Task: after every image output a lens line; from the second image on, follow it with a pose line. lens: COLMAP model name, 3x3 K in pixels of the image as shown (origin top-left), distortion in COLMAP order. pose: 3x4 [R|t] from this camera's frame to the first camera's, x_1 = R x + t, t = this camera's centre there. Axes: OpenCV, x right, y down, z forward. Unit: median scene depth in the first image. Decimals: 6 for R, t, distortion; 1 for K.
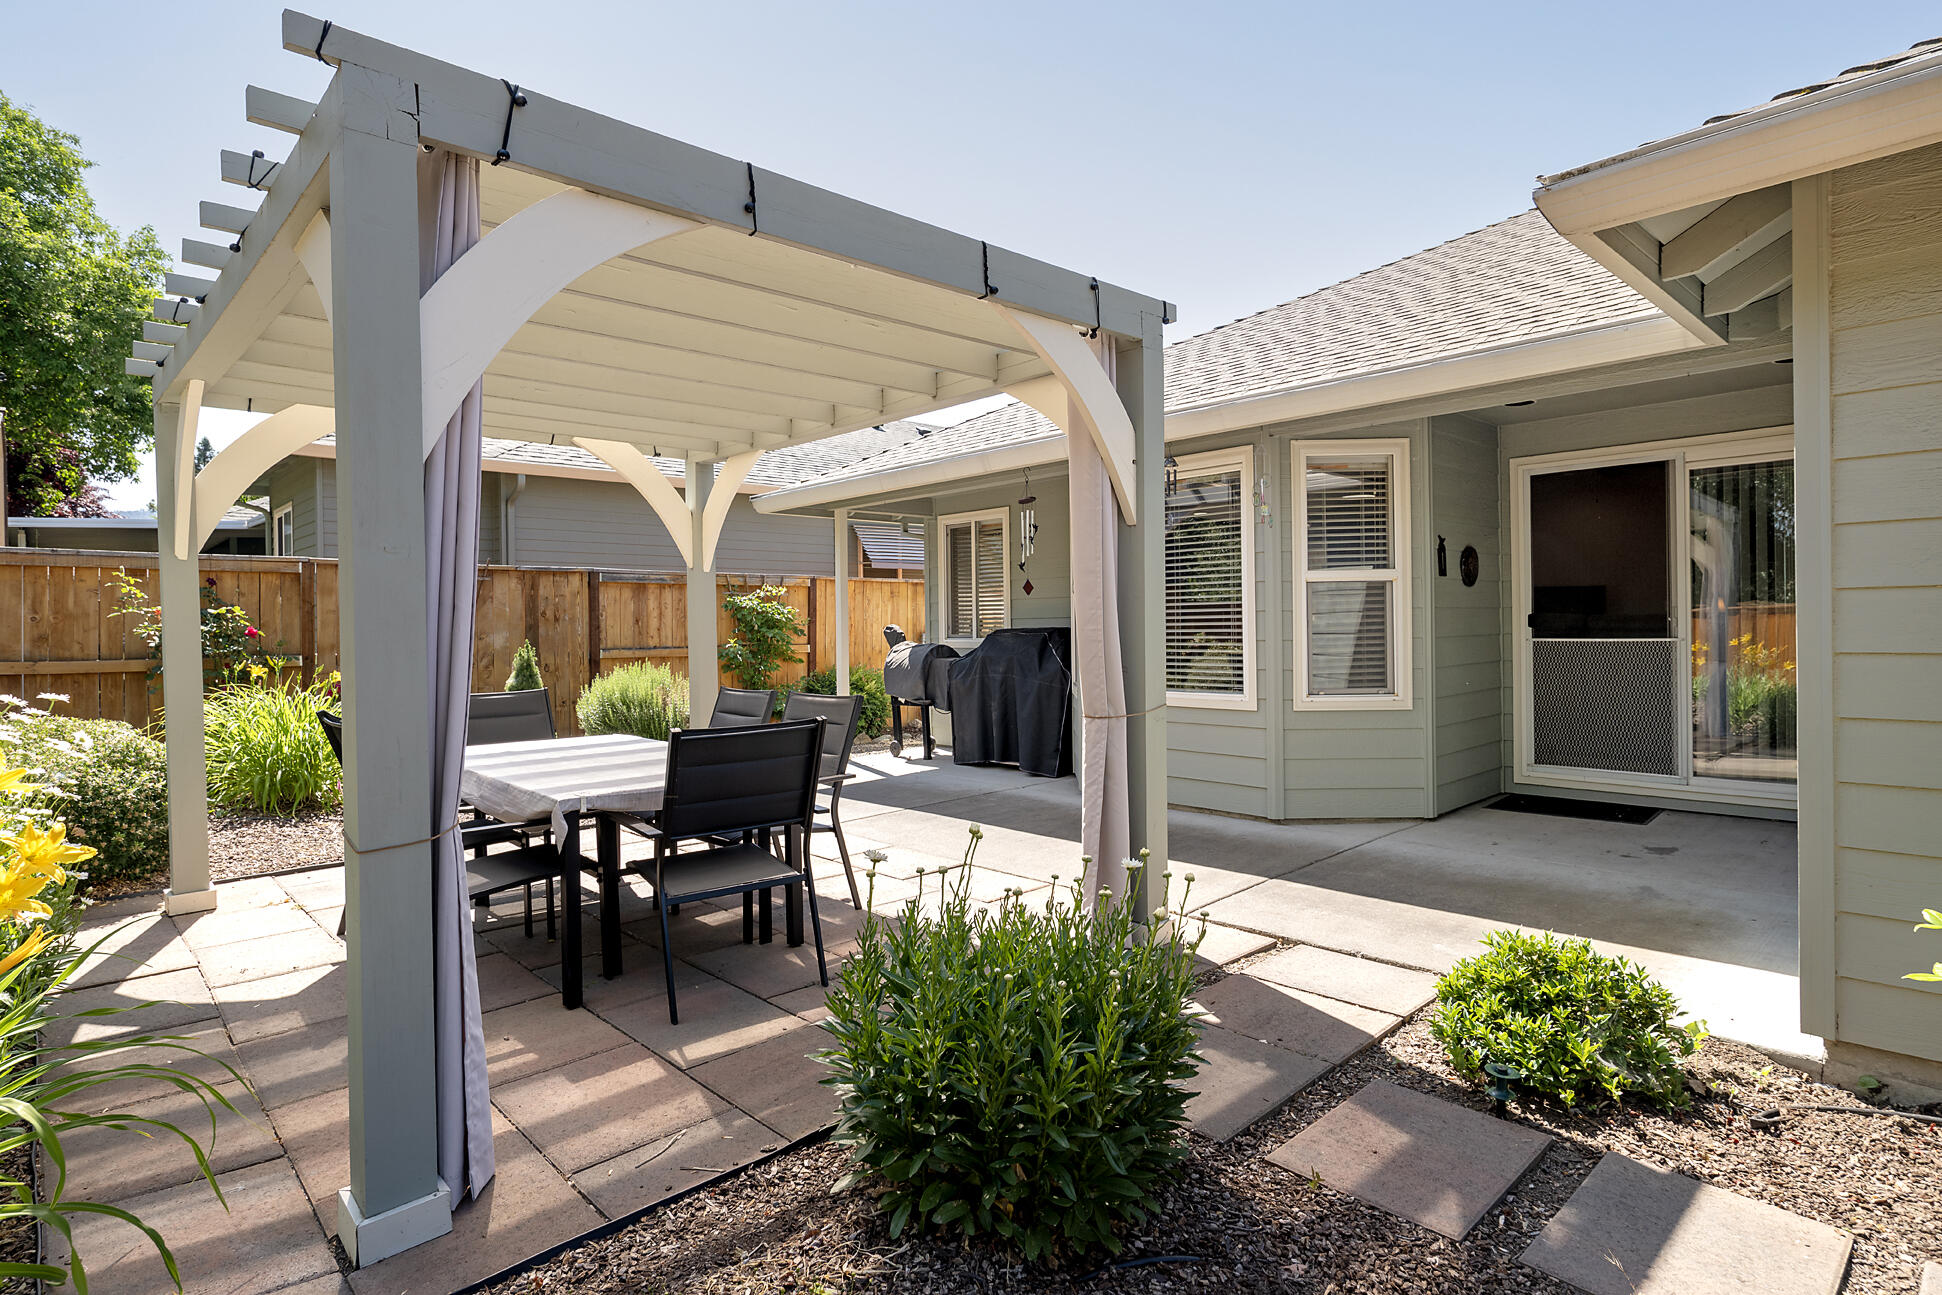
lens RADIAL K [[1014.5, 0, 982.5], [0, 1014.5, 629.7], [0, 0, 1]] dist [-0.000533, -0.000263]
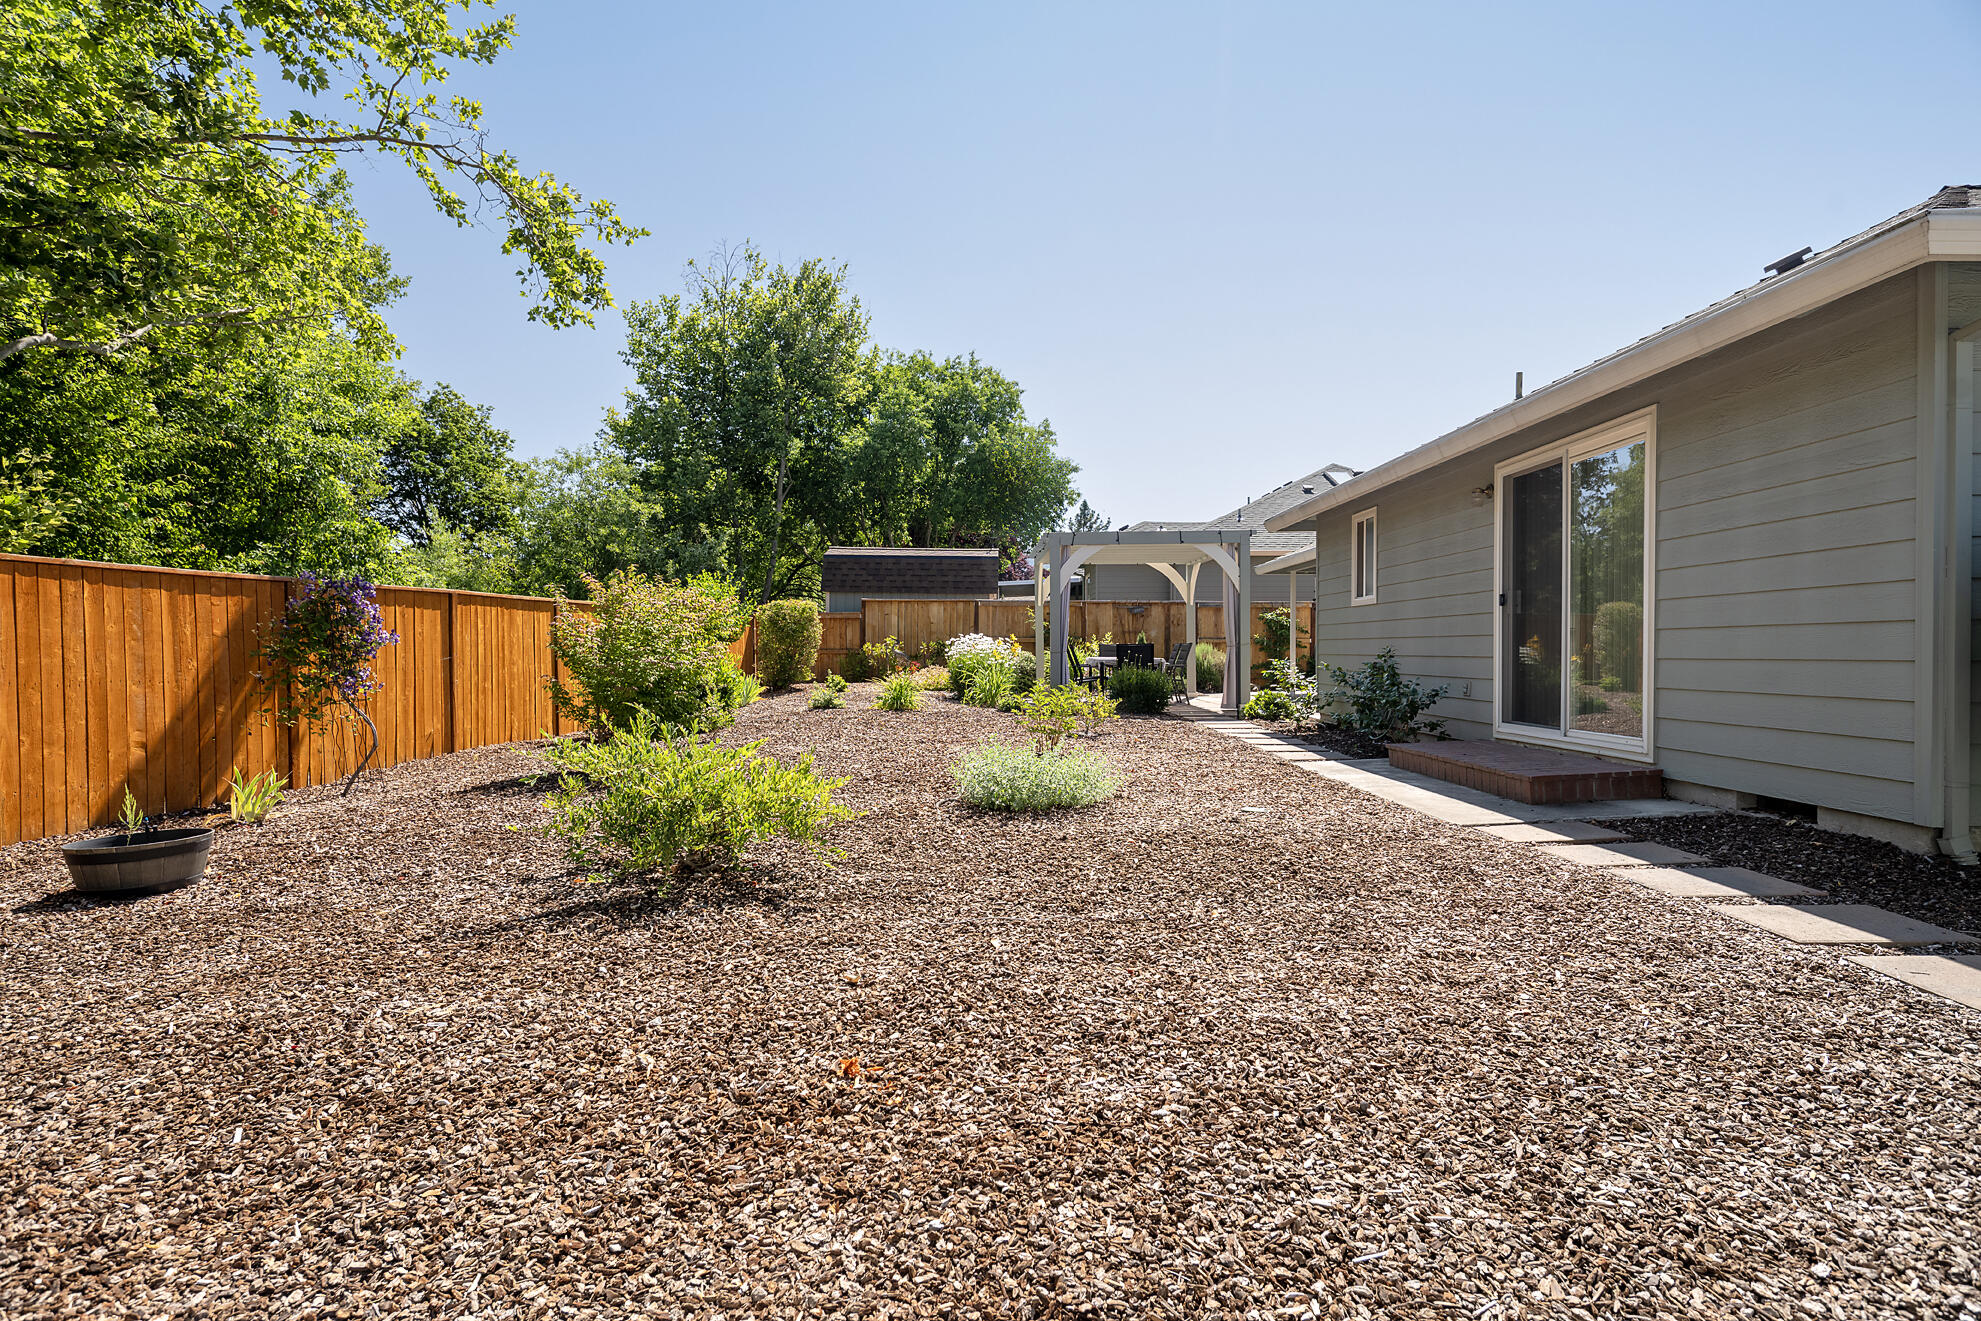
lens RADIAL K [[1011.2, 0, 979.7], [0, 1011.2, 636.5], [0, 0, 1]] dist [-0.000710, -0.000071]
pose [[0.723704, 0.002883, -0.690104, 0.958989], [-0.009653, 0.999936, -0.005945, 0.040052], [0.690043, 0.010964, 0.723685, -1.095727]]
